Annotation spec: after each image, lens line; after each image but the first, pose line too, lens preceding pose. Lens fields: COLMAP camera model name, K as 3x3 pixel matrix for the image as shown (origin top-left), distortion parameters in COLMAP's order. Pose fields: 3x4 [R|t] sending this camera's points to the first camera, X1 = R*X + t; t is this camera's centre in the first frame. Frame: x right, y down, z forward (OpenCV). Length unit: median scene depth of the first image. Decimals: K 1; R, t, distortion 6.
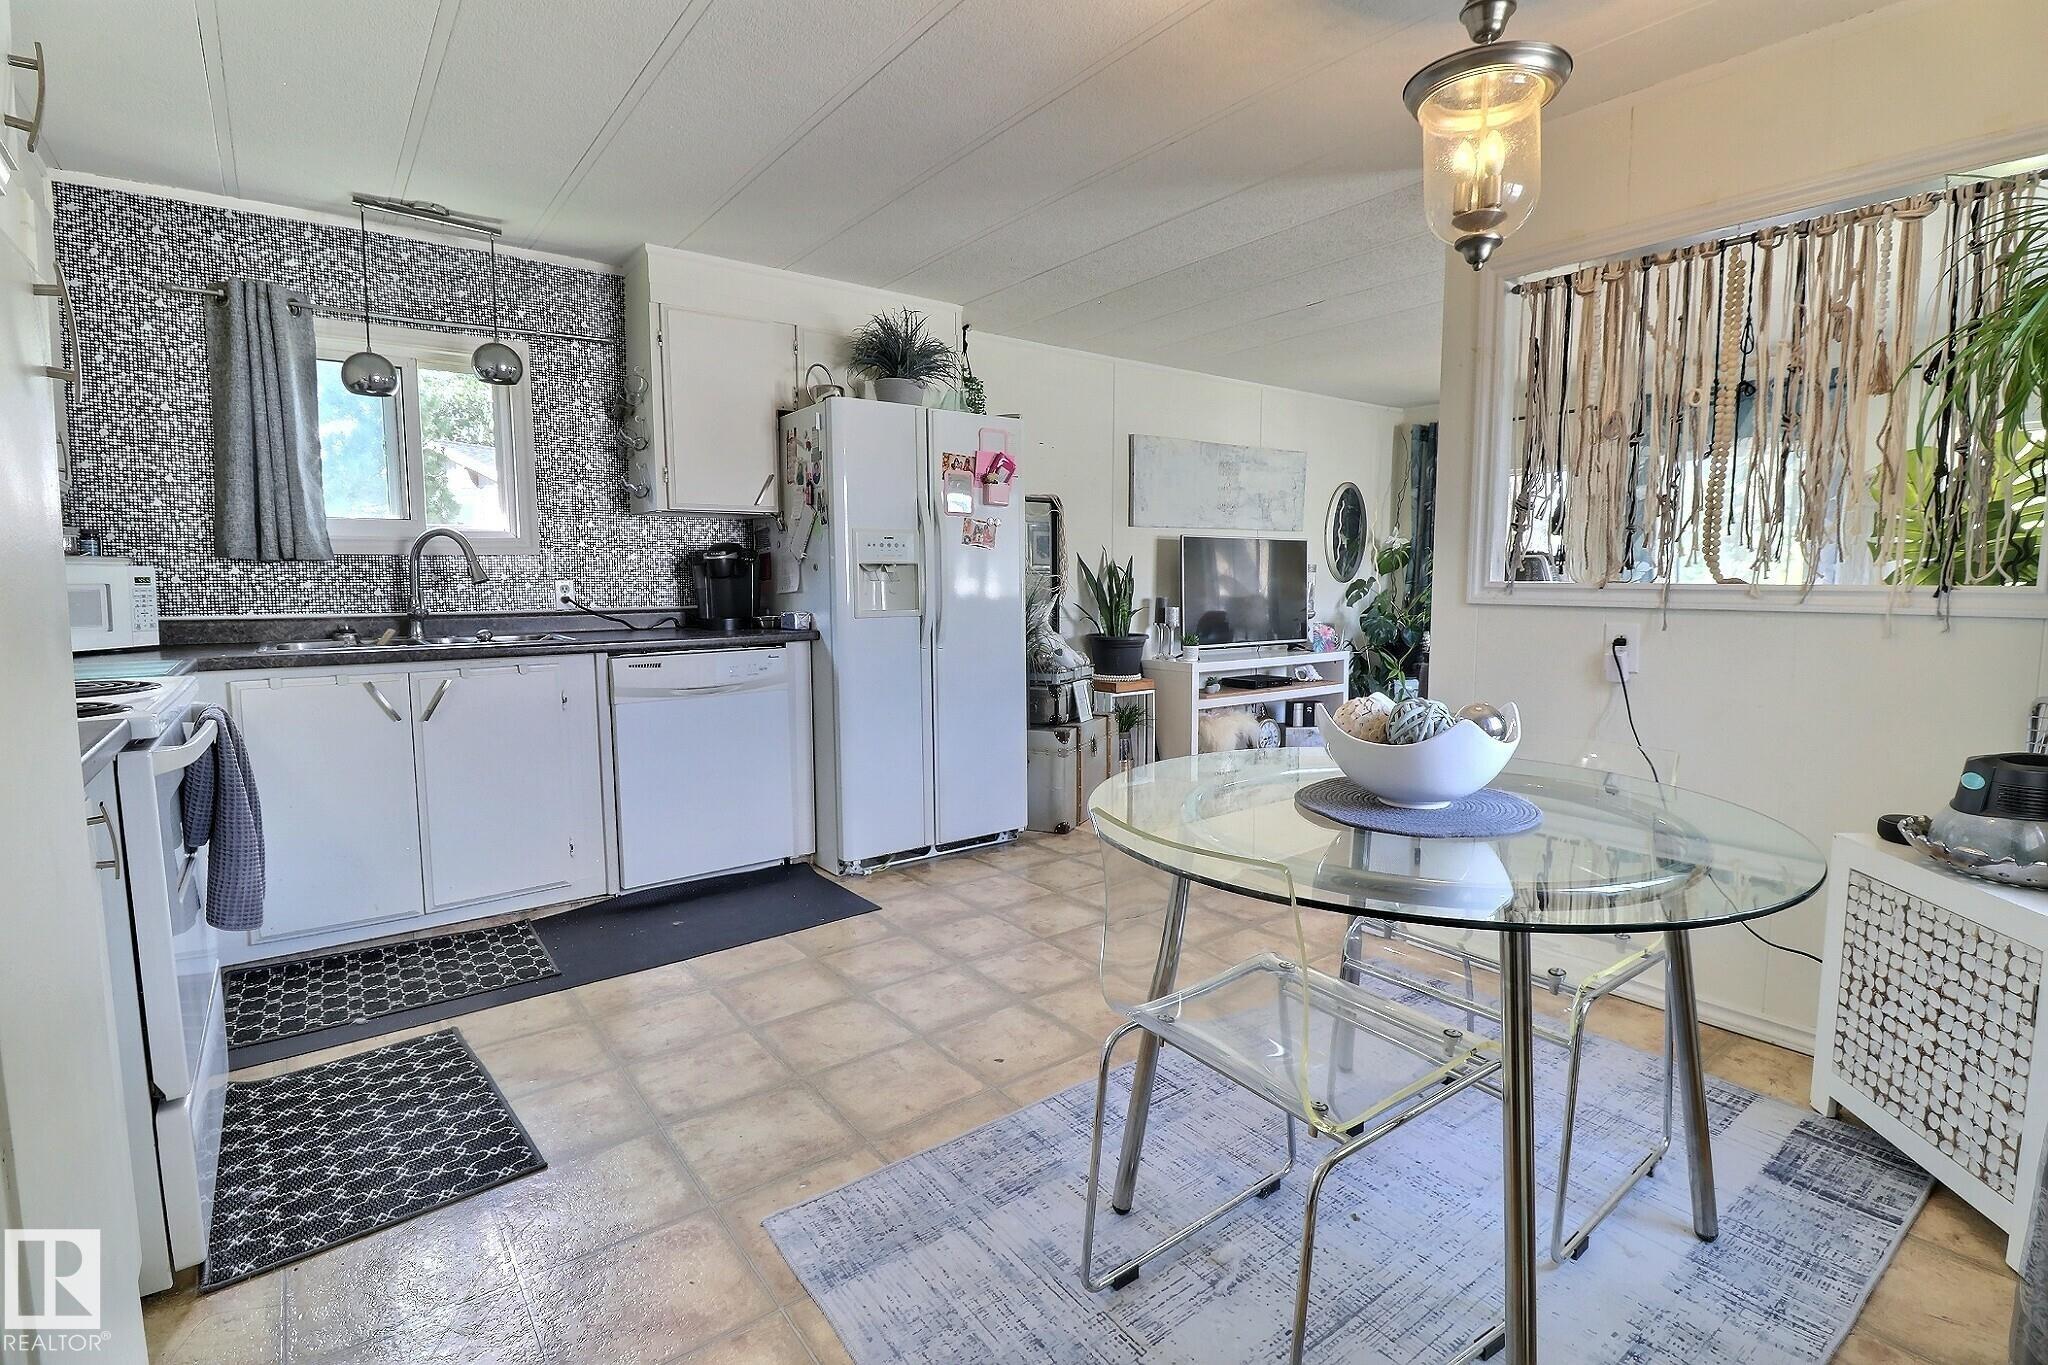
lens RADIAL K [[951.7, 0, 1036.9], [0, 951.7, 663.3], [0, 0, 1]] dist [-0.009706, -0.005588]
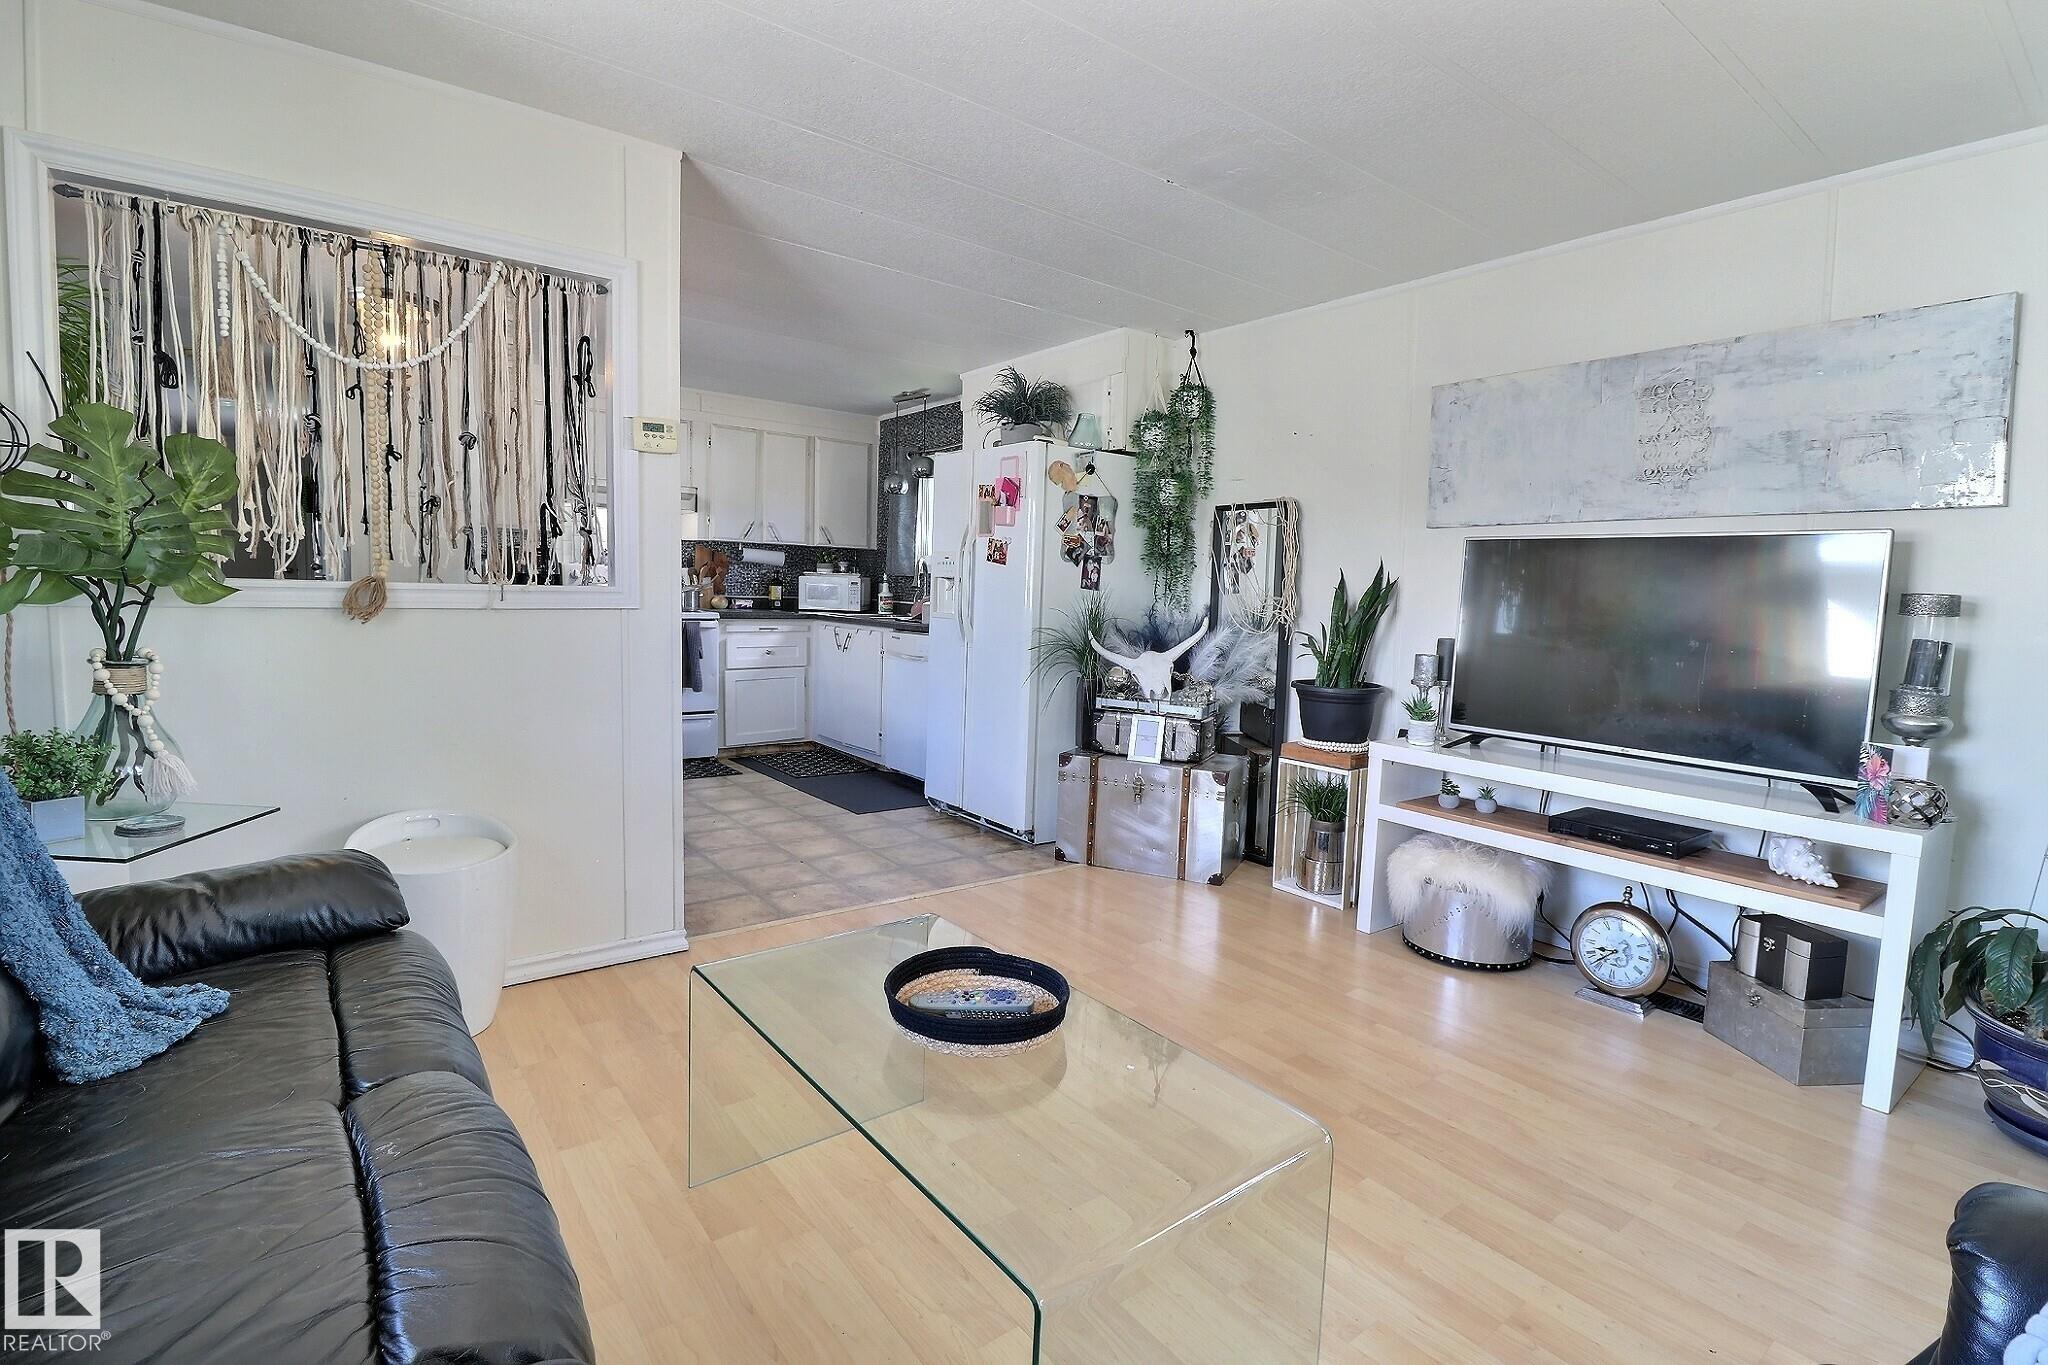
lens RADIAL K [[951.7, 0, 1036.4], [0, 951.7, 672.9], [0, 0, 1]] dist [-0.009706, -0.005588]
pose [[-0.003813, 0.093780, -0.995586, 1.432012], [-0.123491, 0.987928, 0.093532, -0.140433], [0.992338, 0.123303, 0.007814, 1.402094]]
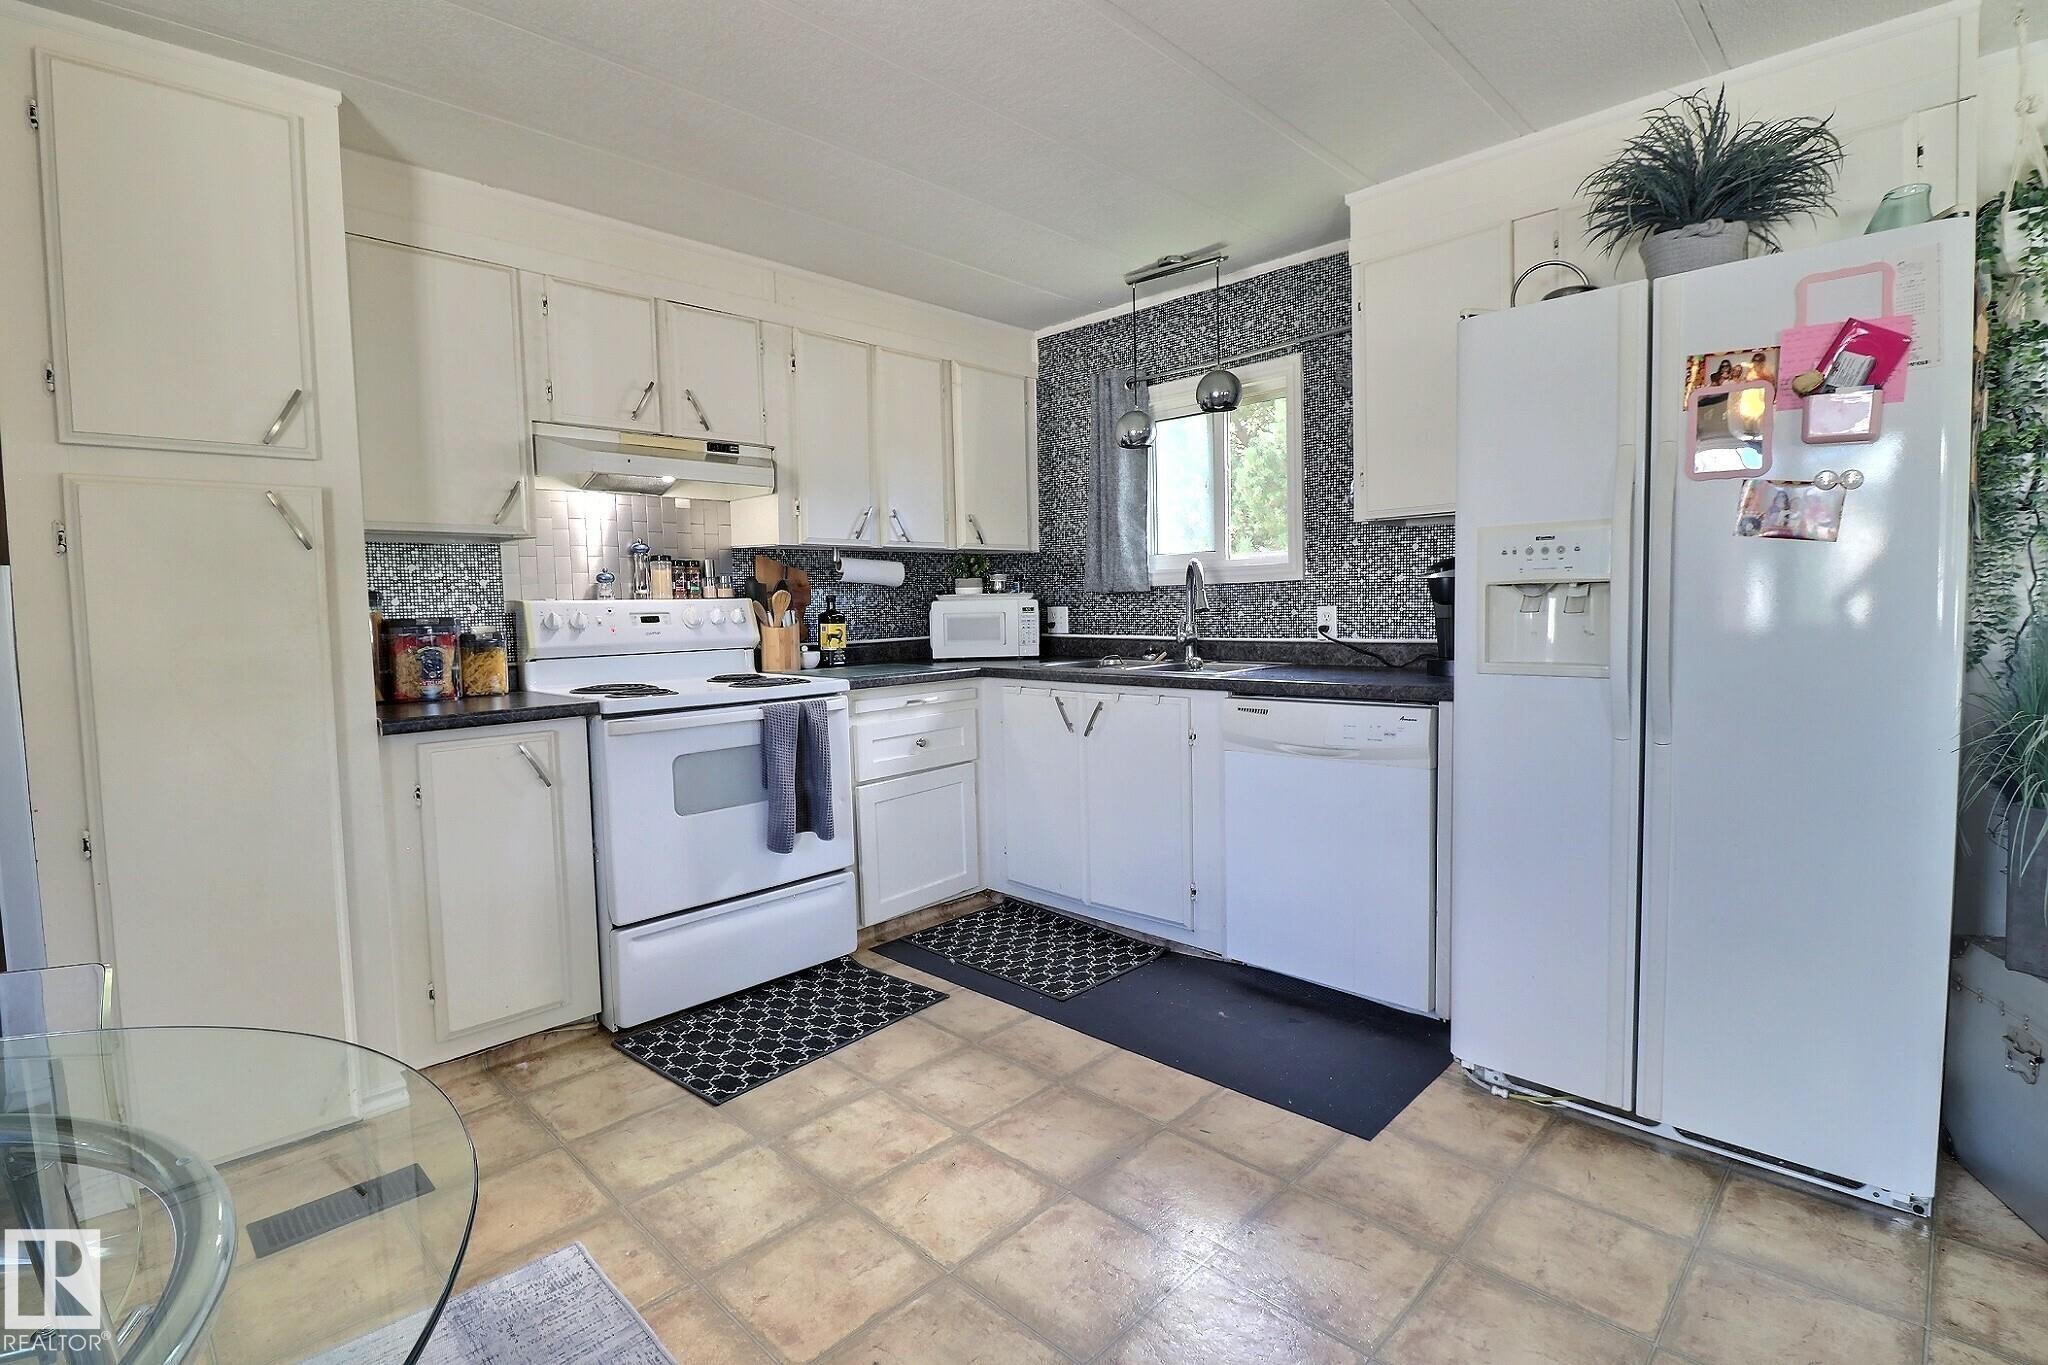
lens RADIAL K [[951.7, 0, 1039.8], [0, 951.7, 664.2], [0, 0, 1]] dist [-0.009706, -0.005588]
pose [[0.144631, 0.066123, -0.987274, 0.454791], [-0.068264, 0.996054, 0.056711, -0.084011], [0.987128, 0.059193, 0.148574, 0.768215]]
